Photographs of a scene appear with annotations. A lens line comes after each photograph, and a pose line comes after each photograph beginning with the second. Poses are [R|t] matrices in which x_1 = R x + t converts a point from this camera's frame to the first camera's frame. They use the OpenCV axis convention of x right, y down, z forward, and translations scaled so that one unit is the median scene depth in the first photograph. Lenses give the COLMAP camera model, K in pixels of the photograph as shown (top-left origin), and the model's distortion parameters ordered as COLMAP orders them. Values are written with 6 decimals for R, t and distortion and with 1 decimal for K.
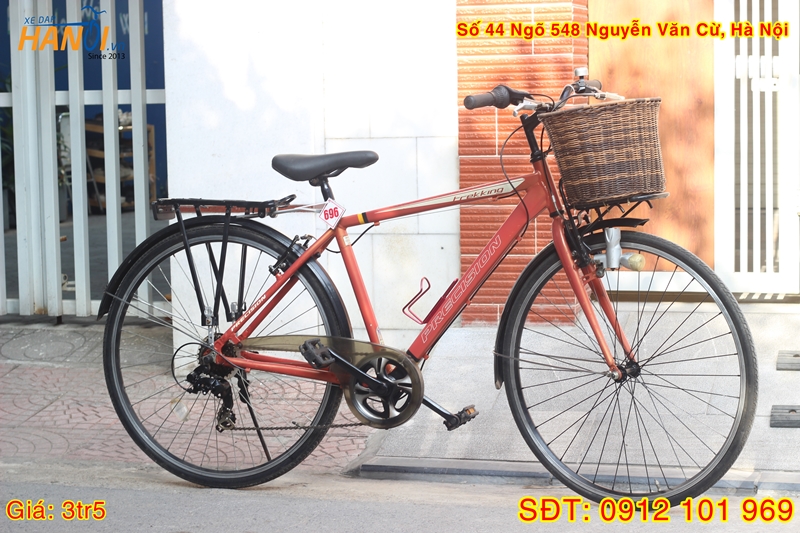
lens RADIAL K [[1887.8, 0, 400.0], [0, 1887.8, 266.5], [0, 0, 1]] dist [0.004553, 0.144442]
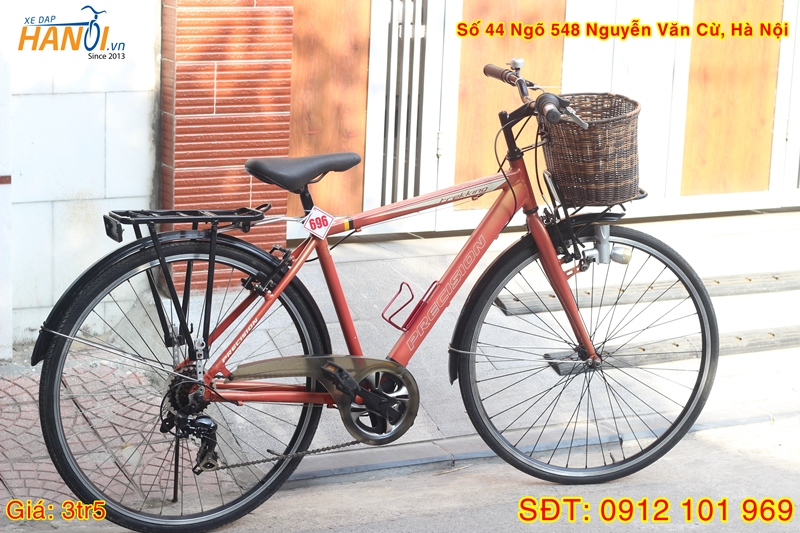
lens RADIAL K [[1962.2, 0, 400.0], [0, 1962.2, 266.5], [0, 0, 1]] dist [-0.079725, -0.592346]
pose [[0.700209, -0.104755, 0.706211, -0.690580], [0.012046, 0.990769, 0.135021, -0.136586], [-0.713836, -0.086036, 0.695008, 0.309619]]
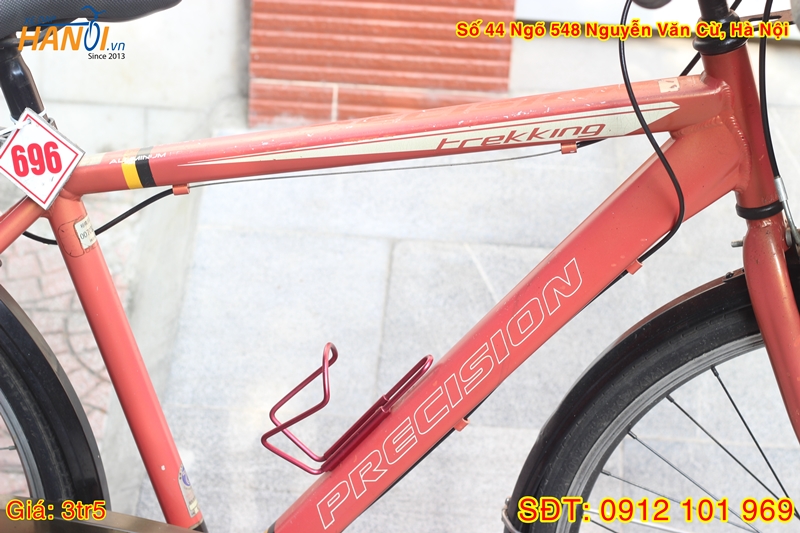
lens RADIAL K [[1962.2, 0, 400.0], [0, 1962.2, 266.5], [0, 0, 1]] dist [-0.079725, -0.592346]
pose [[0.963786, -0.055802, 0.260774, -0.064734], [-0.046879, 0.927183, 0.371664, -0.137635], [-0.262524, -0.370429, 0.890990, 0.690303]]
